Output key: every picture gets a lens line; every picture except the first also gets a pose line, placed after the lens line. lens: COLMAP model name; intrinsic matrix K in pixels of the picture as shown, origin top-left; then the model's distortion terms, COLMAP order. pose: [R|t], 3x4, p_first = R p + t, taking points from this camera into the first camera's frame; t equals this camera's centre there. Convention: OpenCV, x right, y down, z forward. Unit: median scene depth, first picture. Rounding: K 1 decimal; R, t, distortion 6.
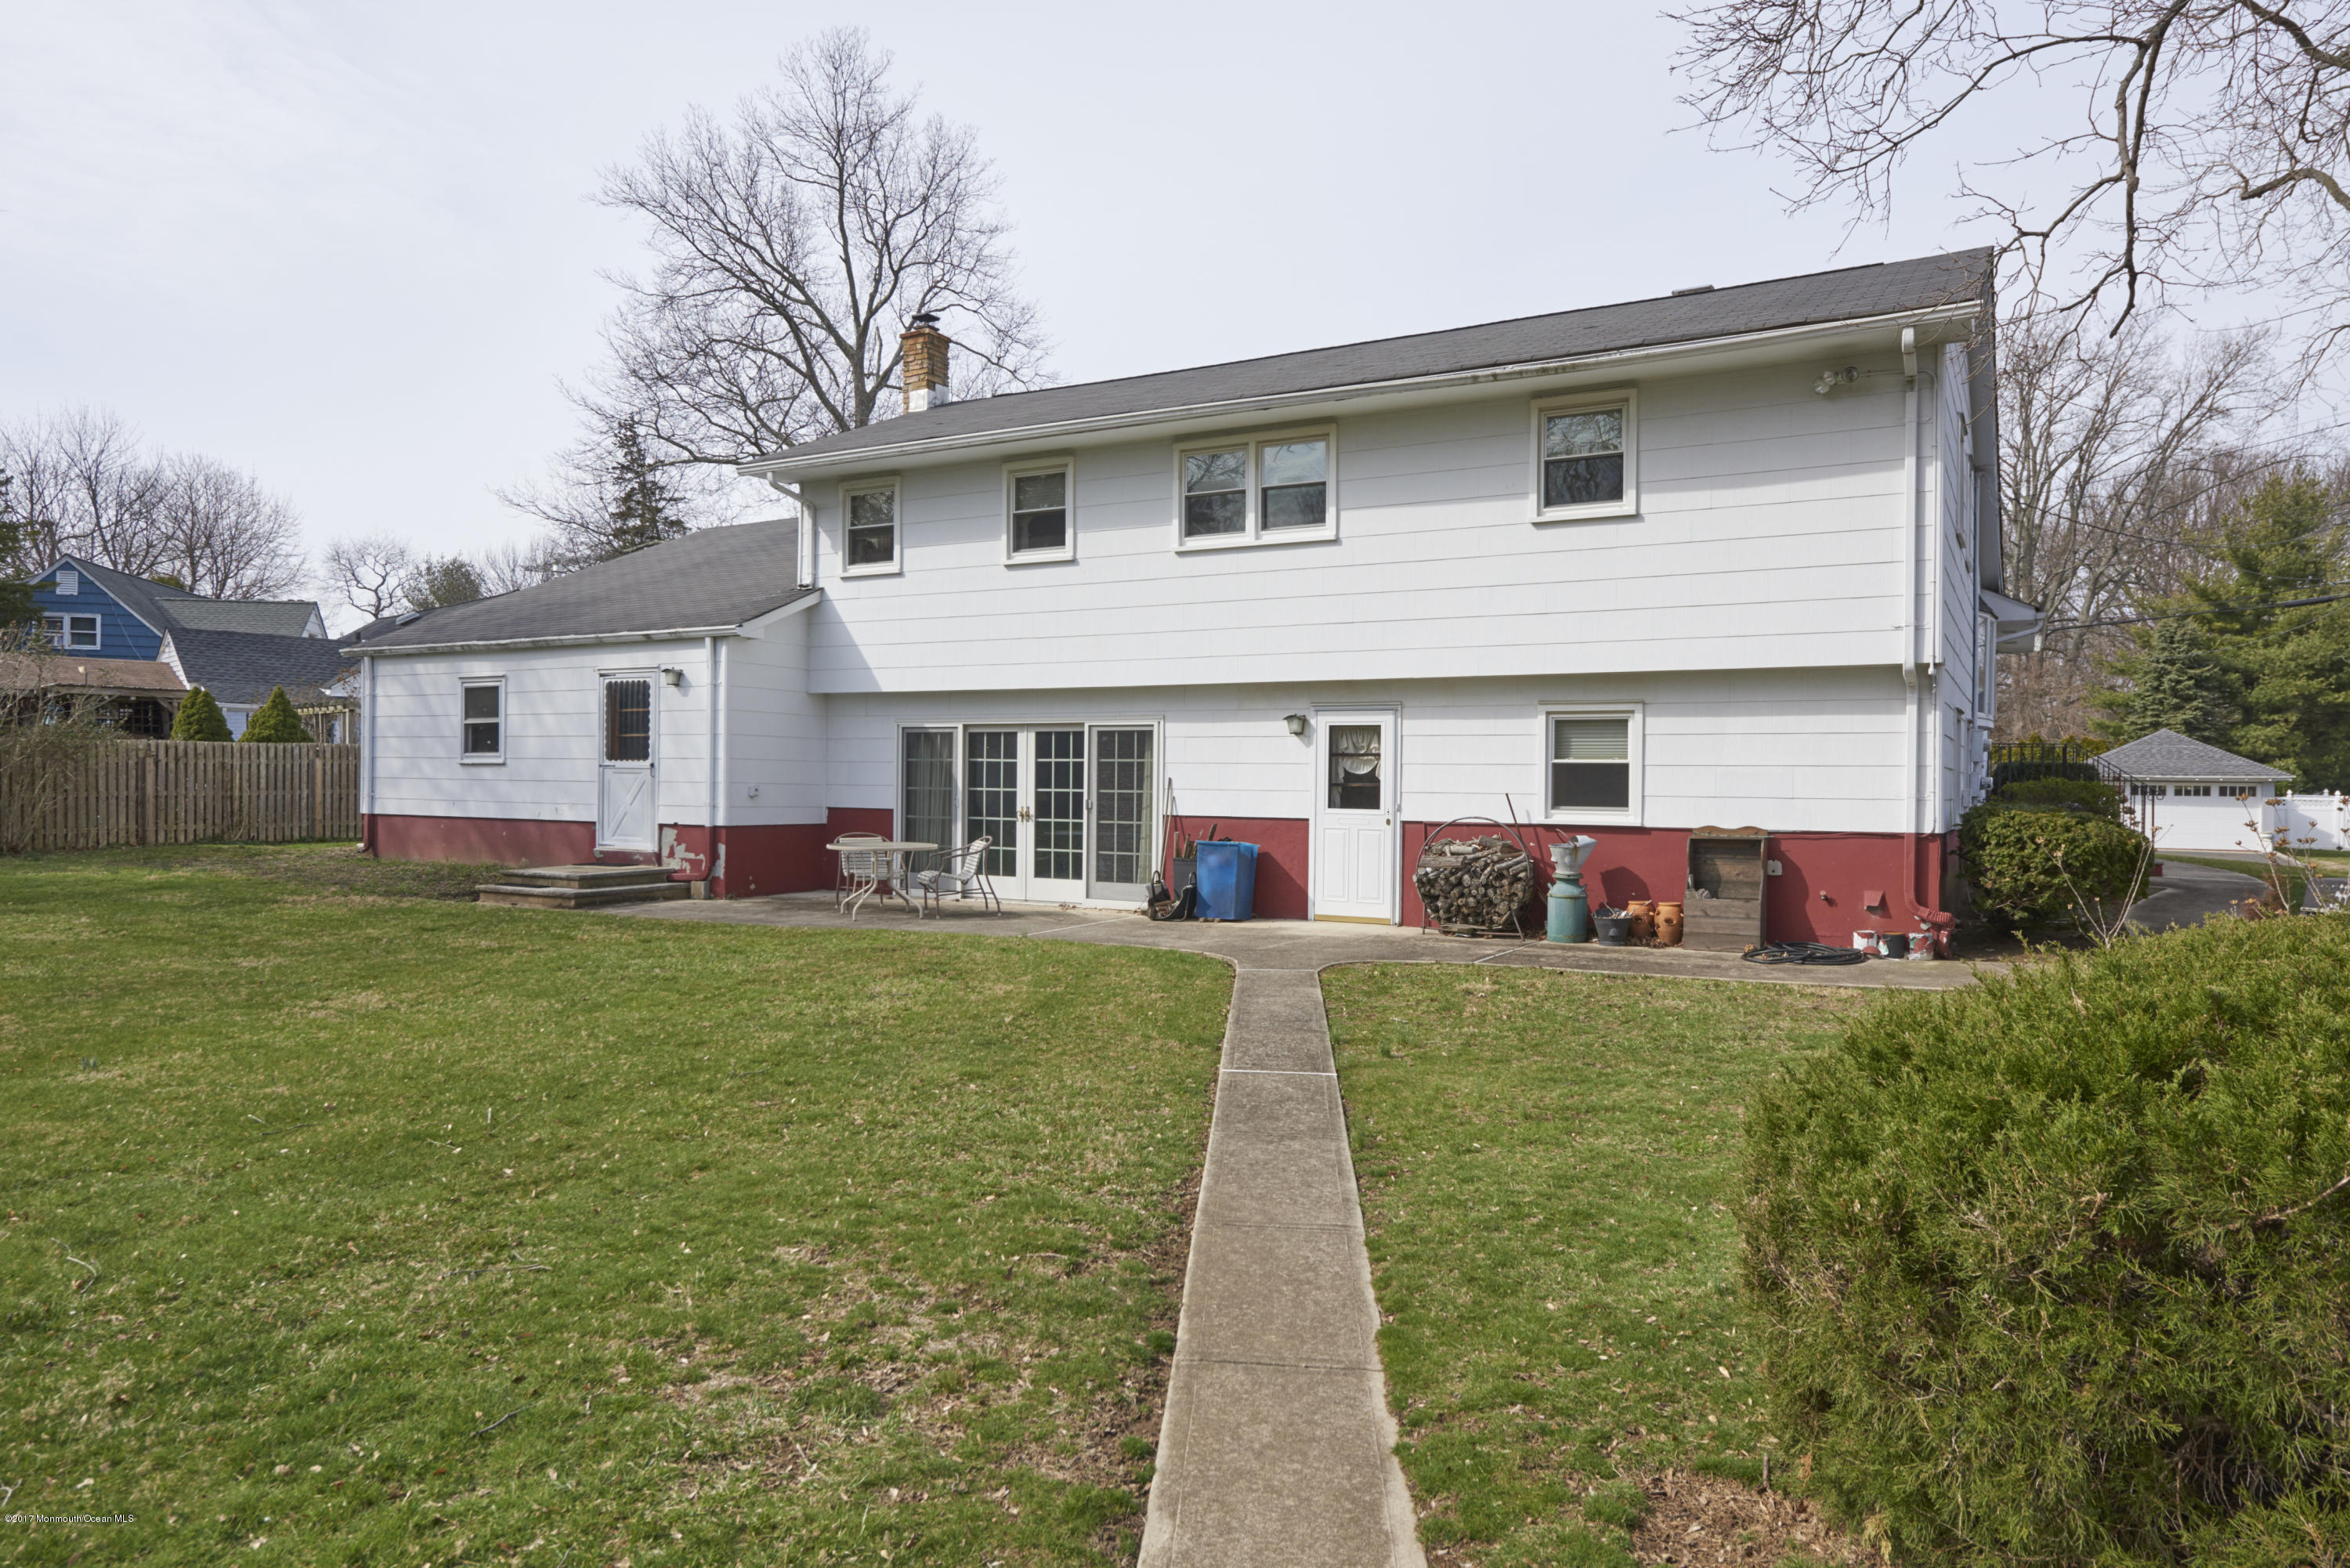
lens RADIAL K [[1505.1, 0, 1175.0], [0, 1505.1, 784.0], [0, 0, 1]] dist [0.003040, 0.001000]
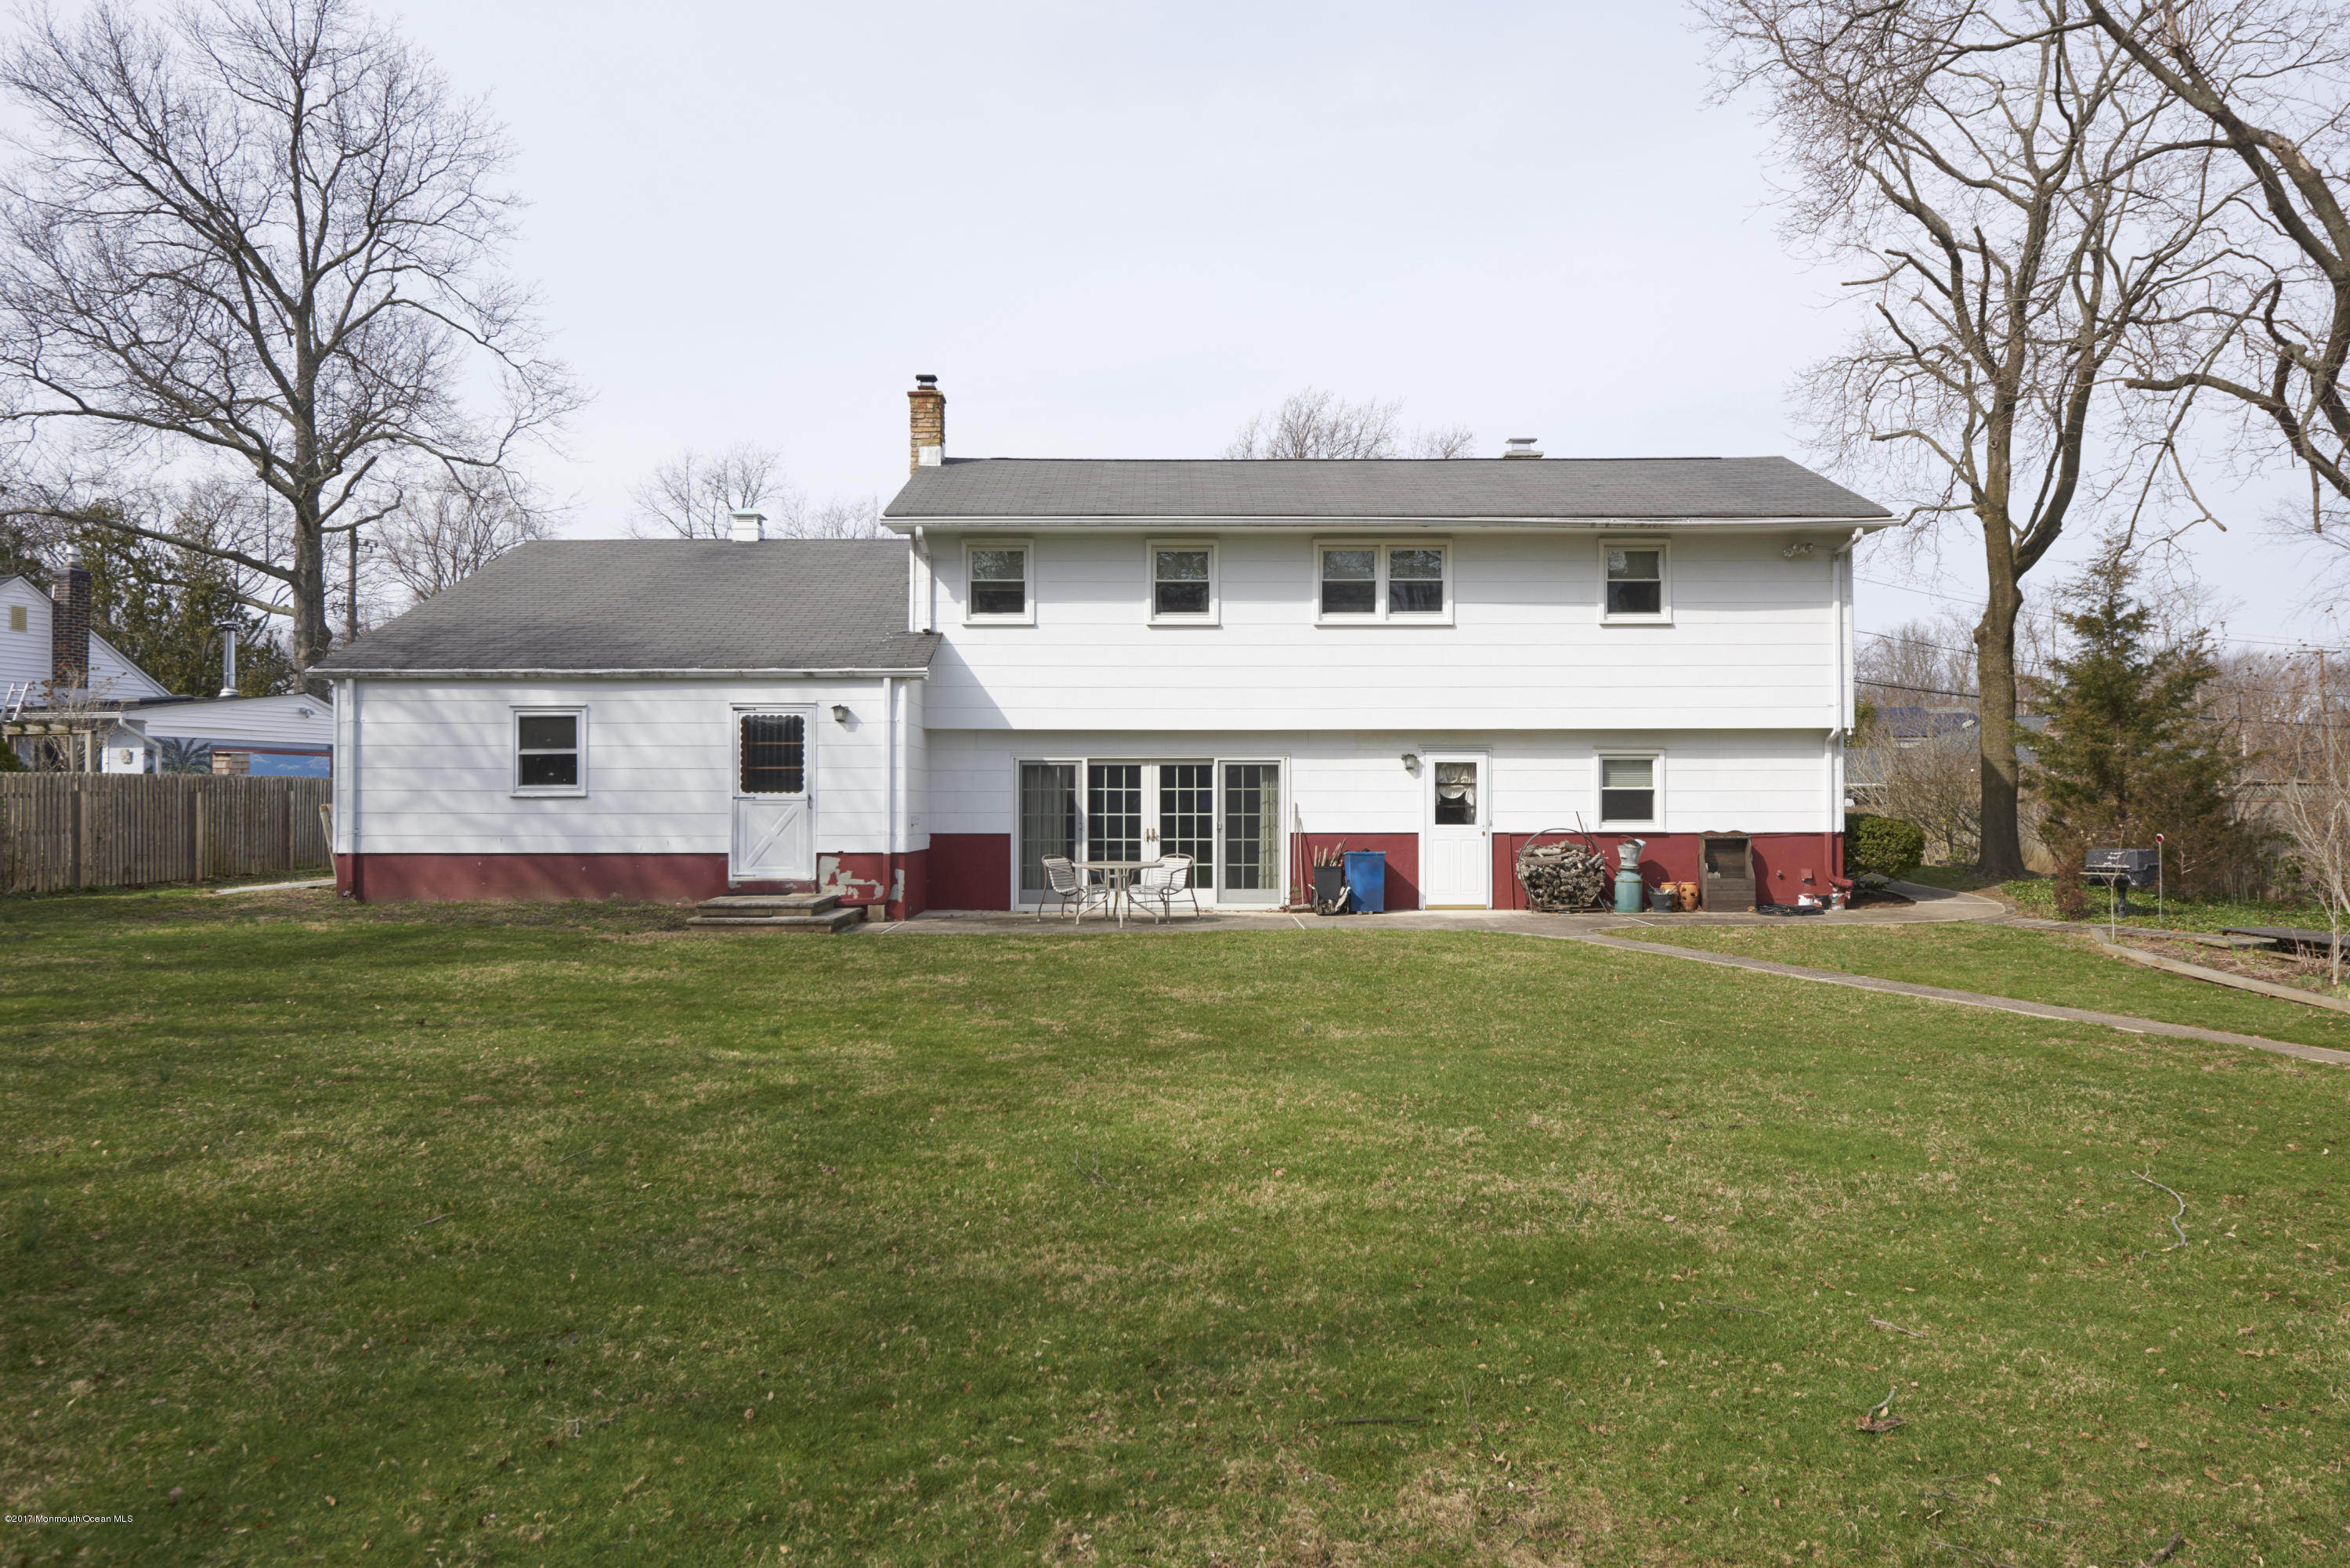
lens RADIAL K [[1596.7, 0, 1175.0], [0, 1596.7, 784.0], [0, 0, 1]] dist [0.000062, 0.000486]
pose [[0.860694, -0.007195, 0.509072, -0.743527], [0.011457, 0.999921, -0.005238, -0.013689], [-0.508994, 0.010341, 0.860708, -0.089333]]
